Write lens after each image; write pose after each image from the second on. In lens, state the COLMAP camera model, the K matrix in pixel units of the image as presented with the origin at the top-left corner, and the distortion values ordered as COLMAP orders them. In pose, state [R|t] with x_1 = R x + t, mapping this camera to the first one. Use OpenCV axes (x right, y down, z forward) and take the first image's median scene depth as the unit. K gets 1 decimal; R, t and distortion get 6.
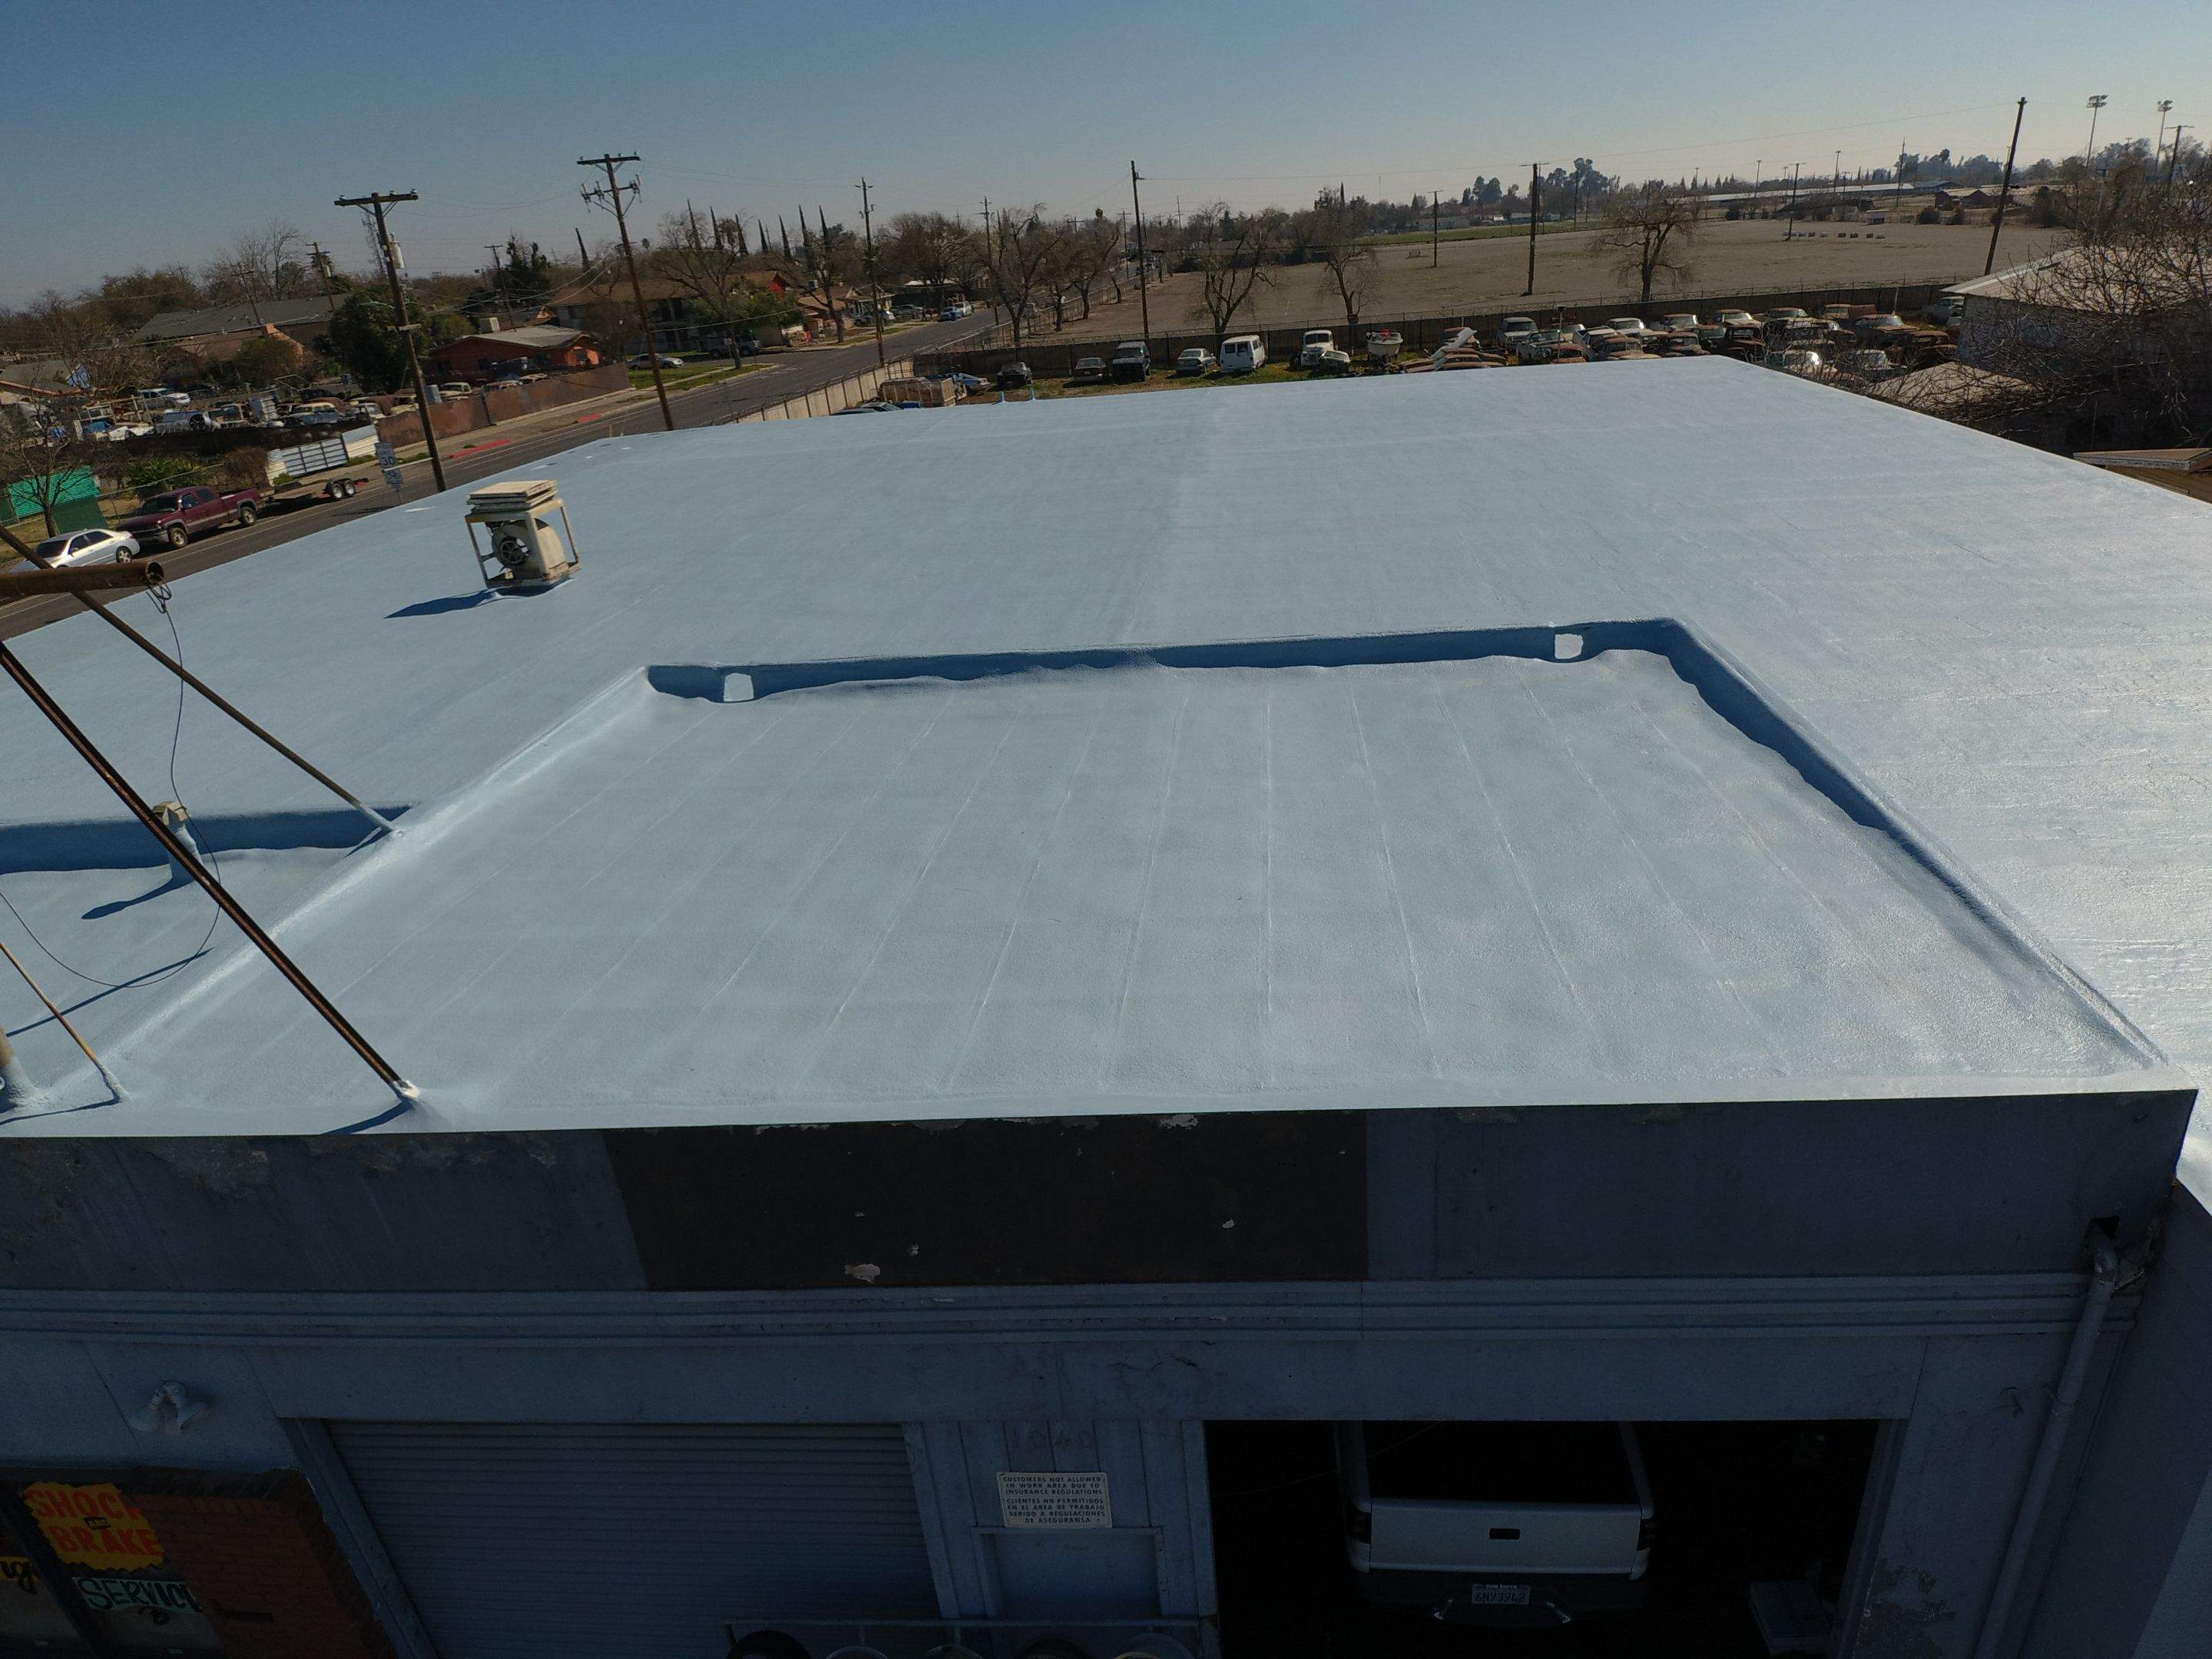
lens RADIAL K [[1321.3, 0, 1164.9], [0, 1321.3, 880.2], [0, 0, 1]] dist [0.097731, -0.131730]
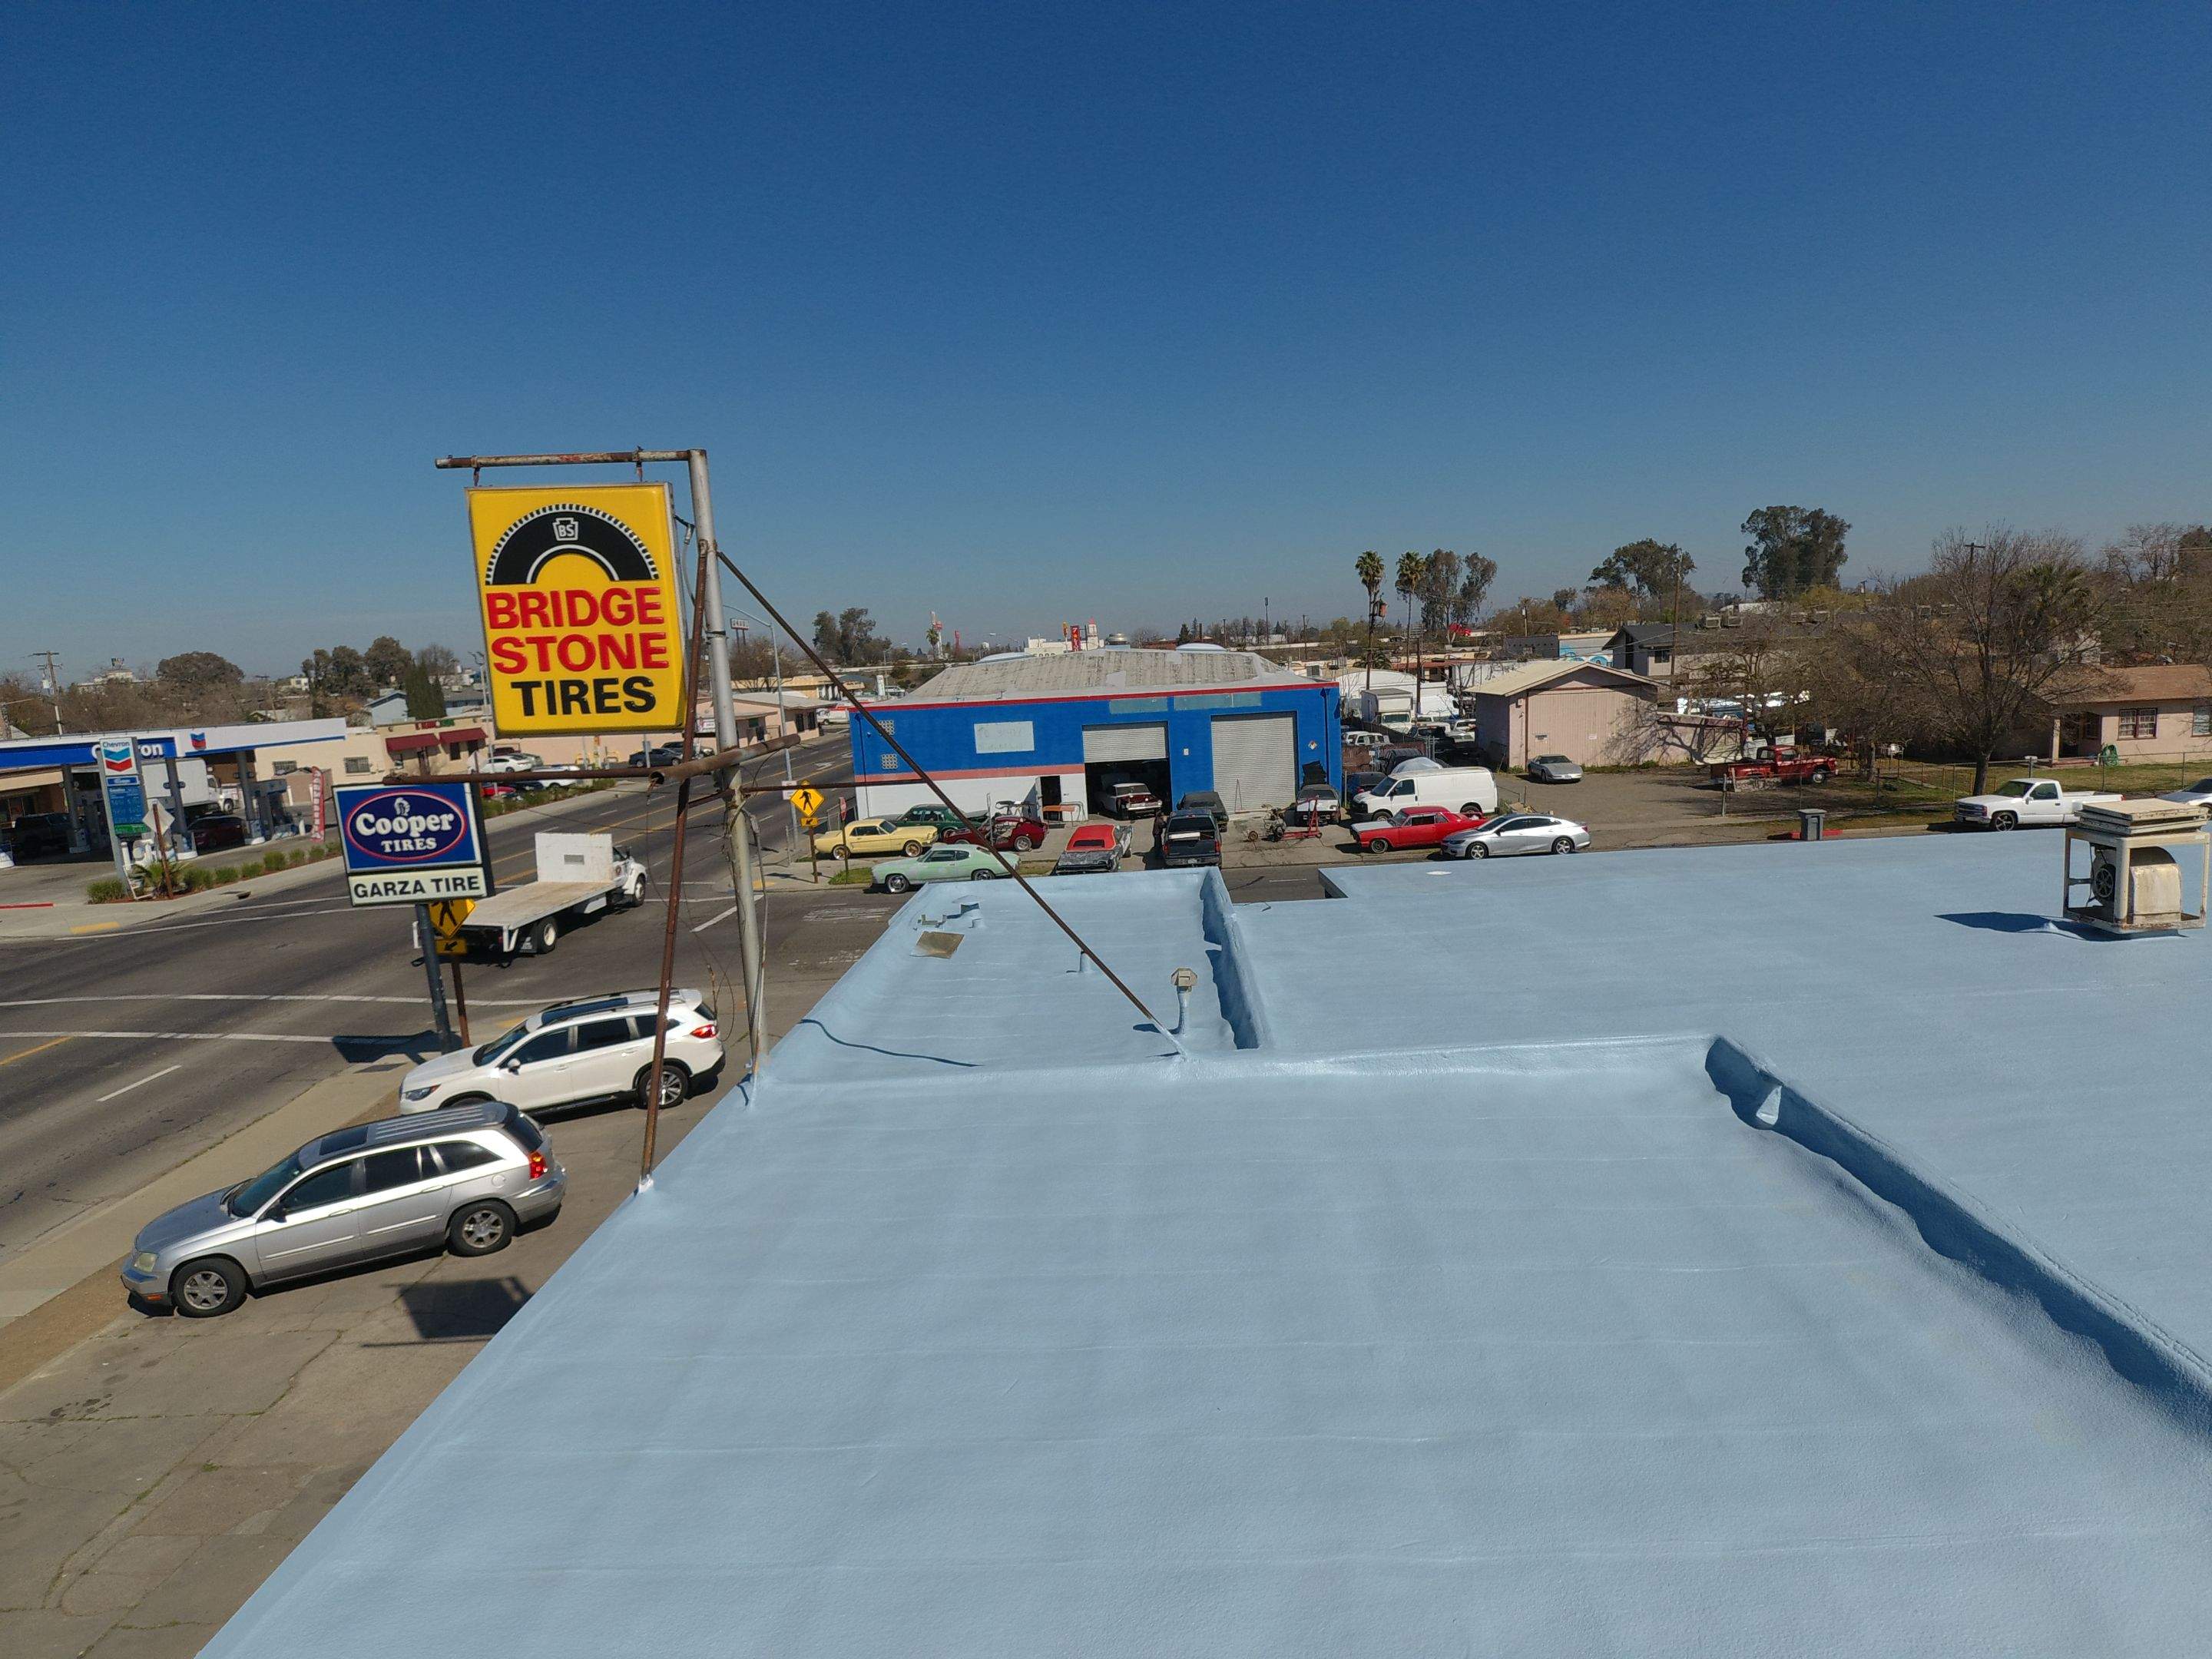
lens RADIAL K [[1321.3, 0, 1164.9], [0, 1321.3, 880.2], [0, 0, 1]] dist [0.097731, -0.131730]
pose [[0.083030, 0.235753, -0.968260, 0.046215], [-0.391002, 0.901411, 0.185947, -0.038284], [0.916637, 0.363152, 0.167024, 0.080885]]
